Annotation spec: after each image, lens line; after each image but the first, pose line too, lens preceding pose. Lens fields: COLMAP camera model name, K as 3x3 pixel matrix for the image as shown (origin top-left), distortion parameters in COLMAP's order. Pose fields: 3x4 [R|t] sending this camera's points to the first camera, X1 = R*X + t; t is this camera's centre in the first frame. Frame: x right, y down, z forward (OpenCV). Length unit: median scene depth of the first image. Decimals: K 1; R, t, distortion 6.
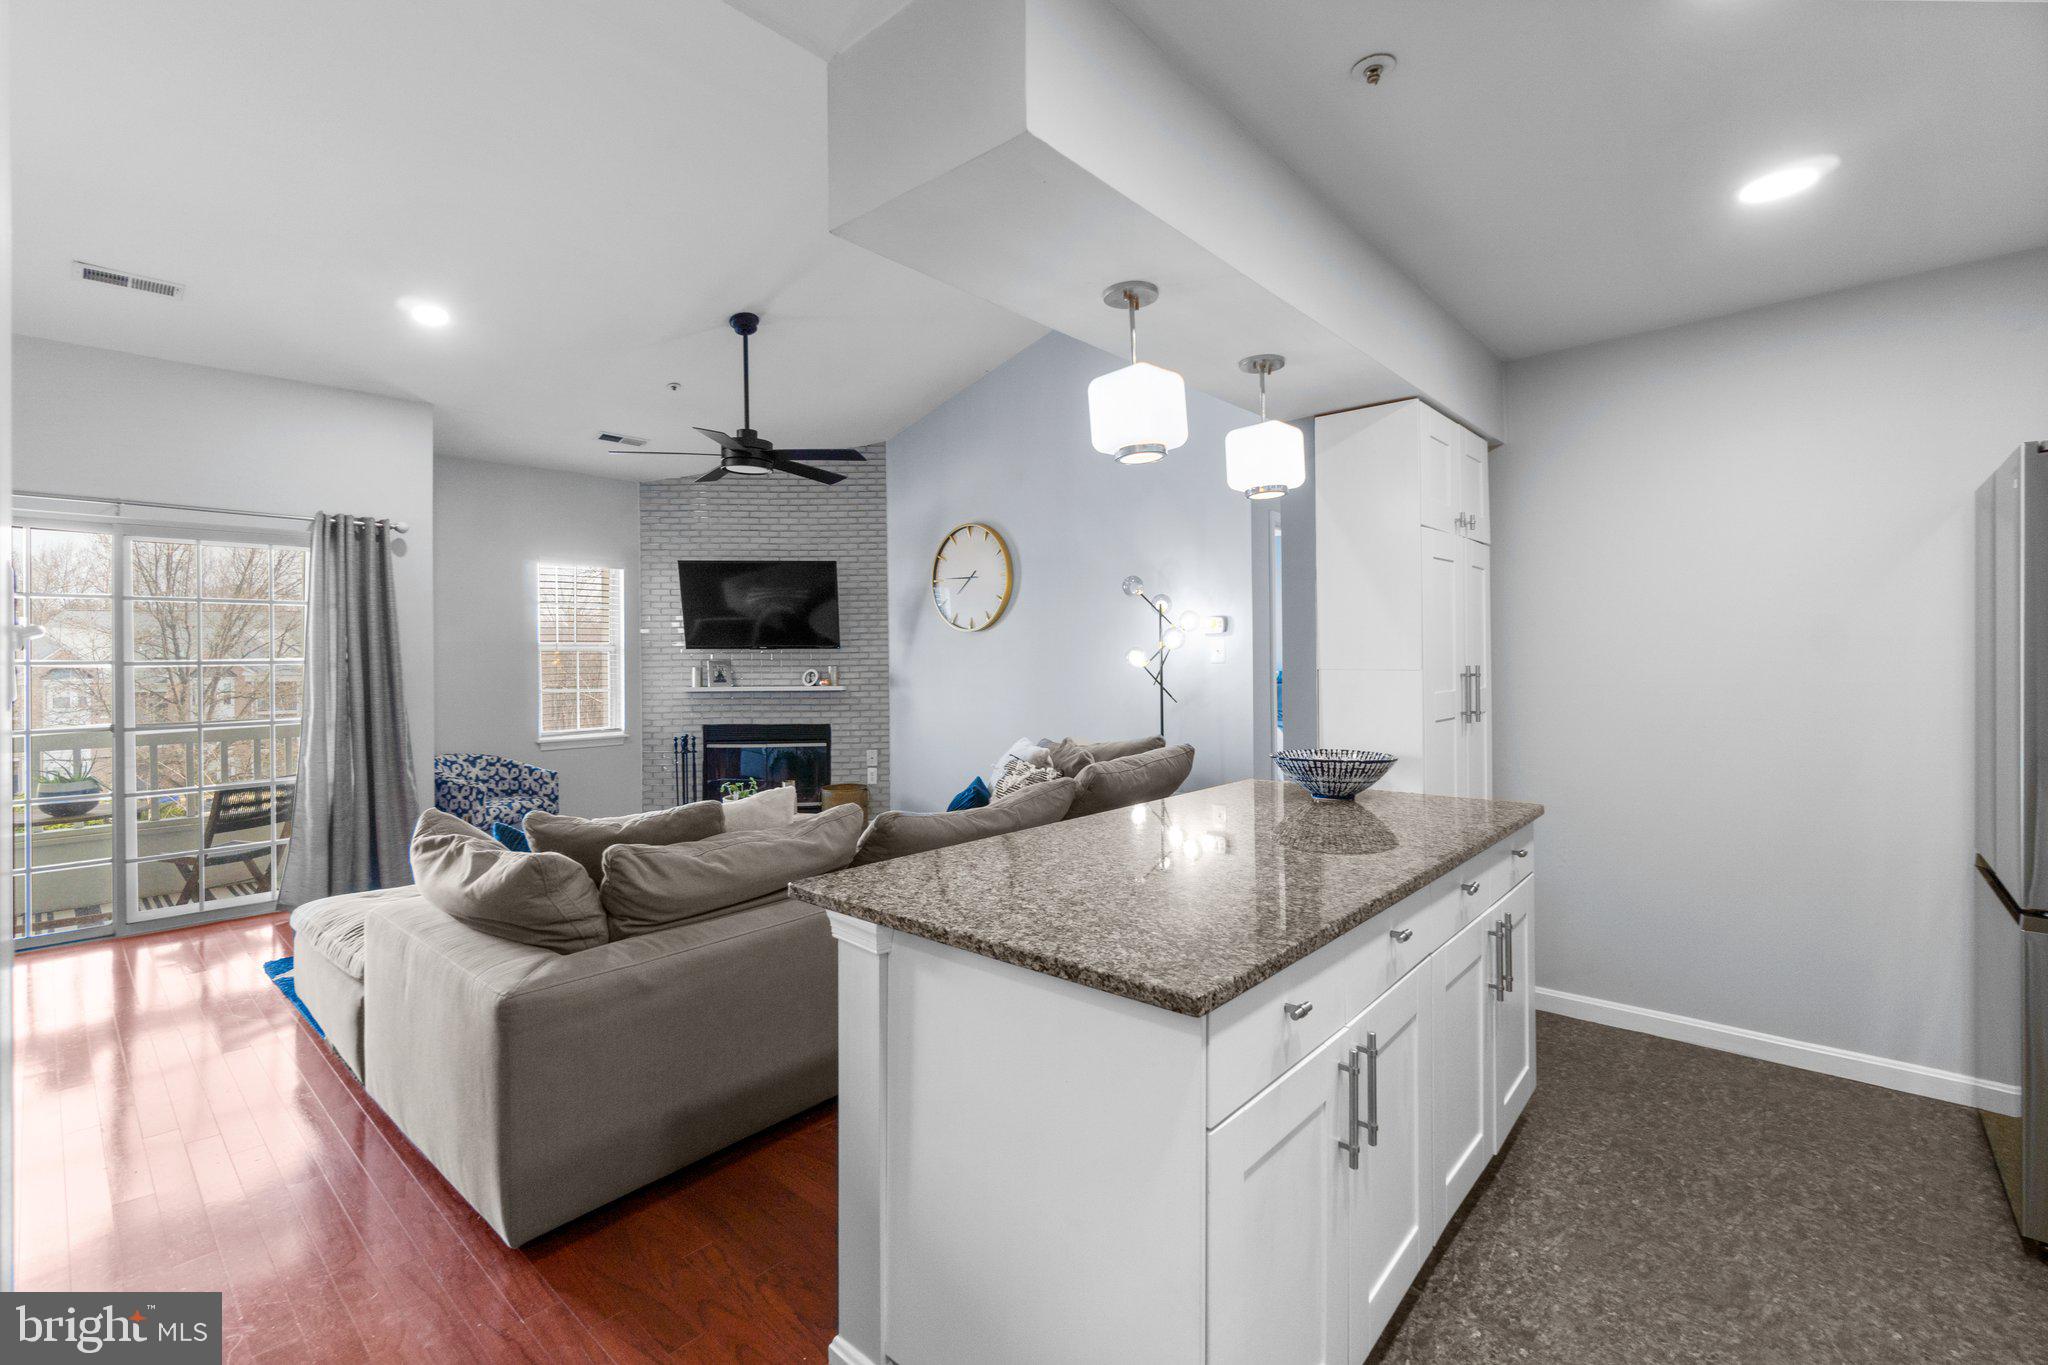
lens RADIAL K [[889.8, 0, 1006.7], [0, 889.8, 655.6], [0, 0, 1]] dist [0.000144, 0.000867]
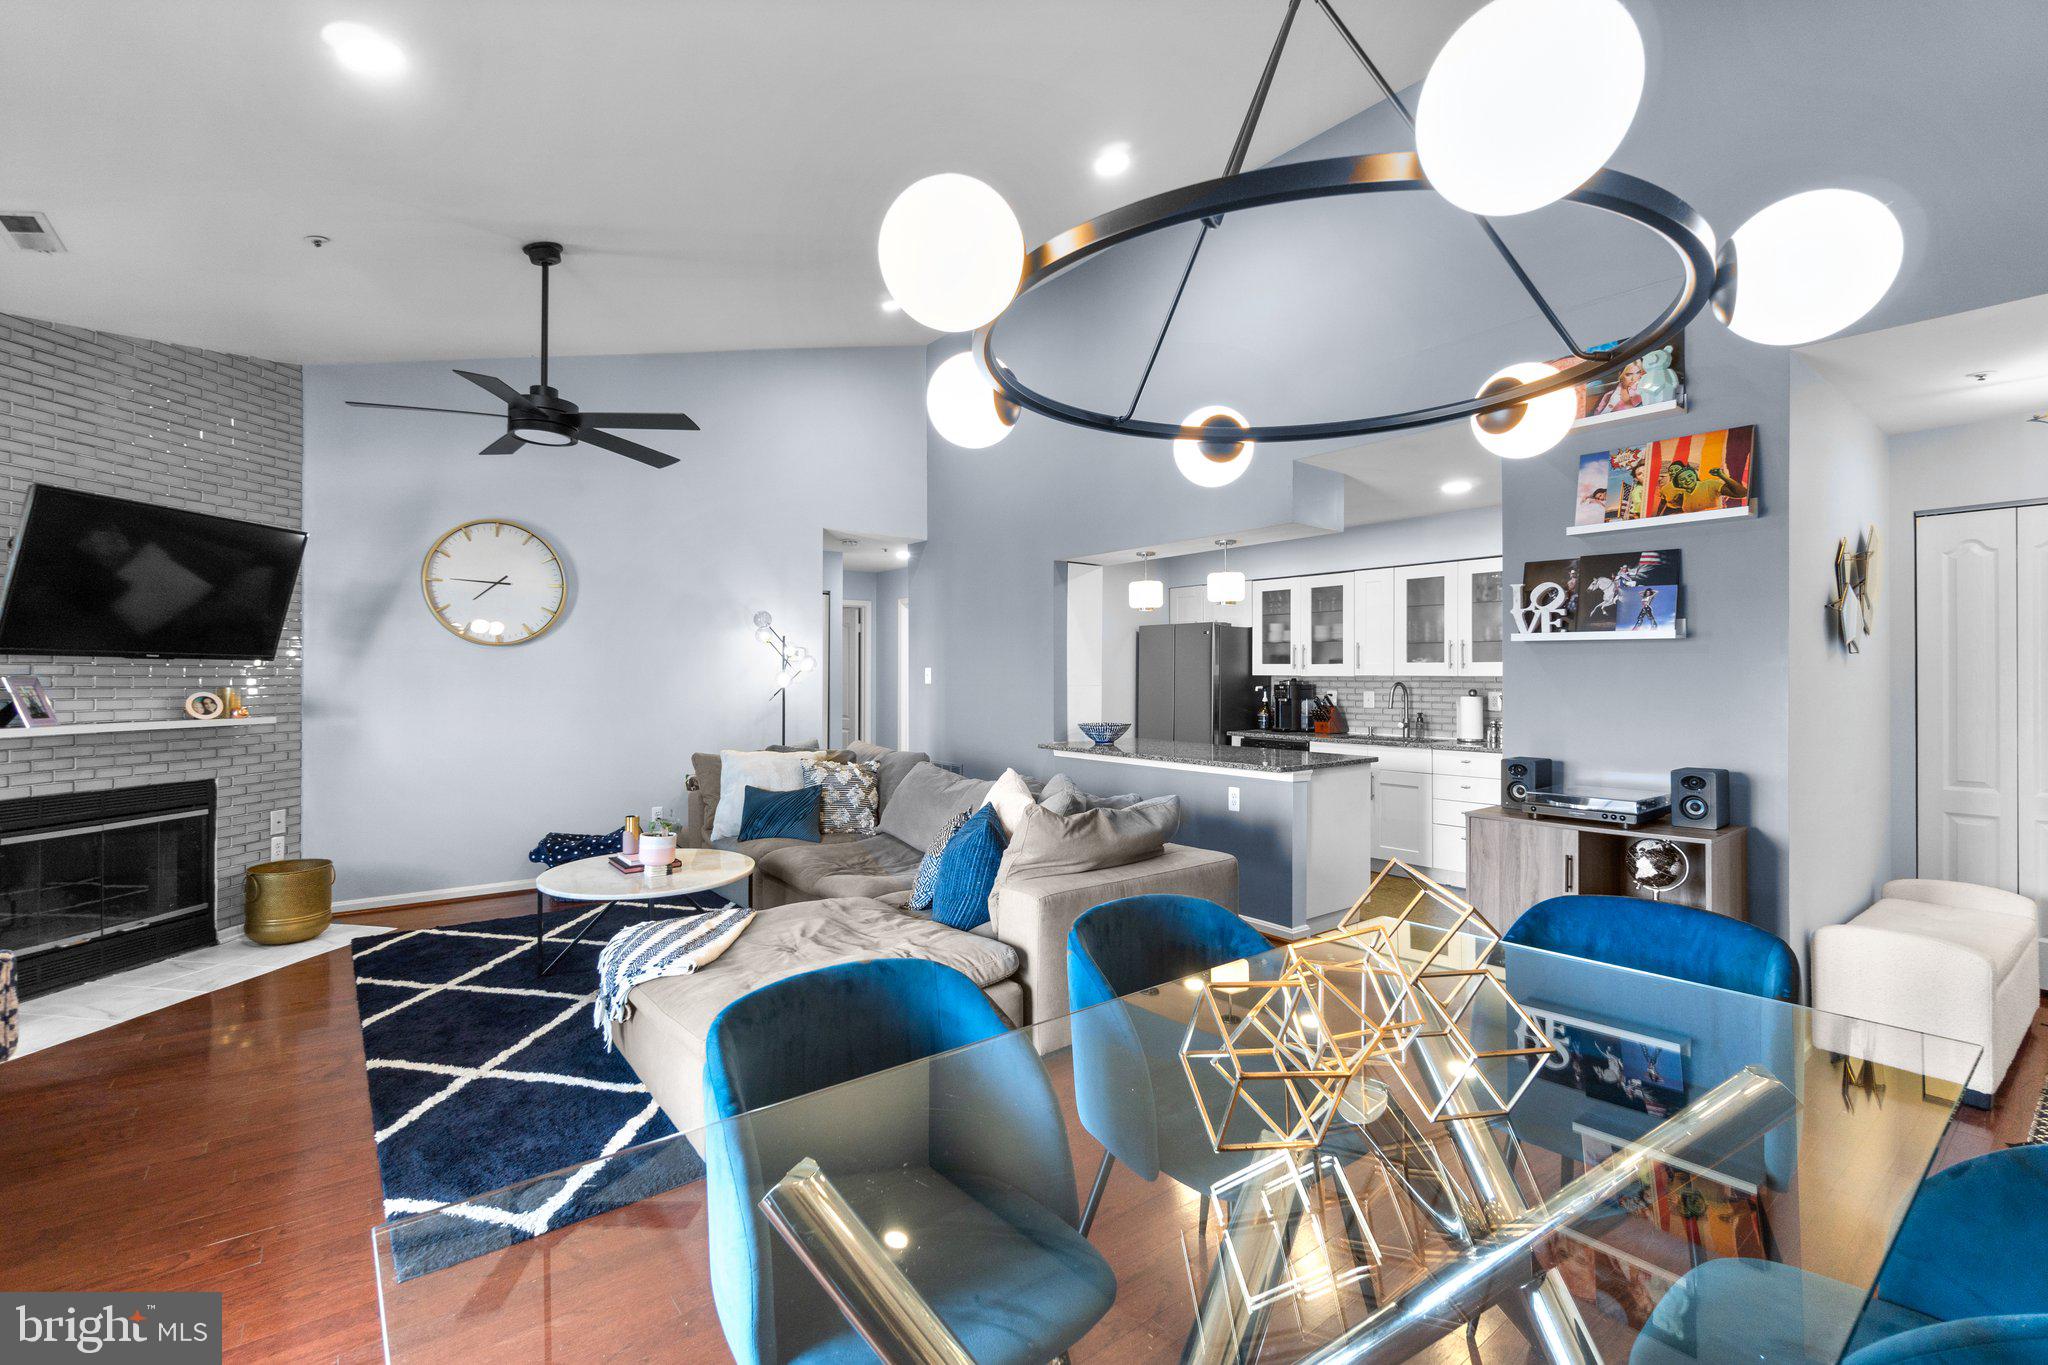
lens RADIAL K [[894.9, 0, 1021.3], [0, 894.9, 671.6], [0, 0, 1]] dist [-0.004405, -0.000228]
pose [[0.170049, 0.013687, 0.985341, -1.023416], [-0.007361, 0.999893, -0.012619, 0.006287], [-0.985408, -0.005107, 0.170131, 0.457340]]
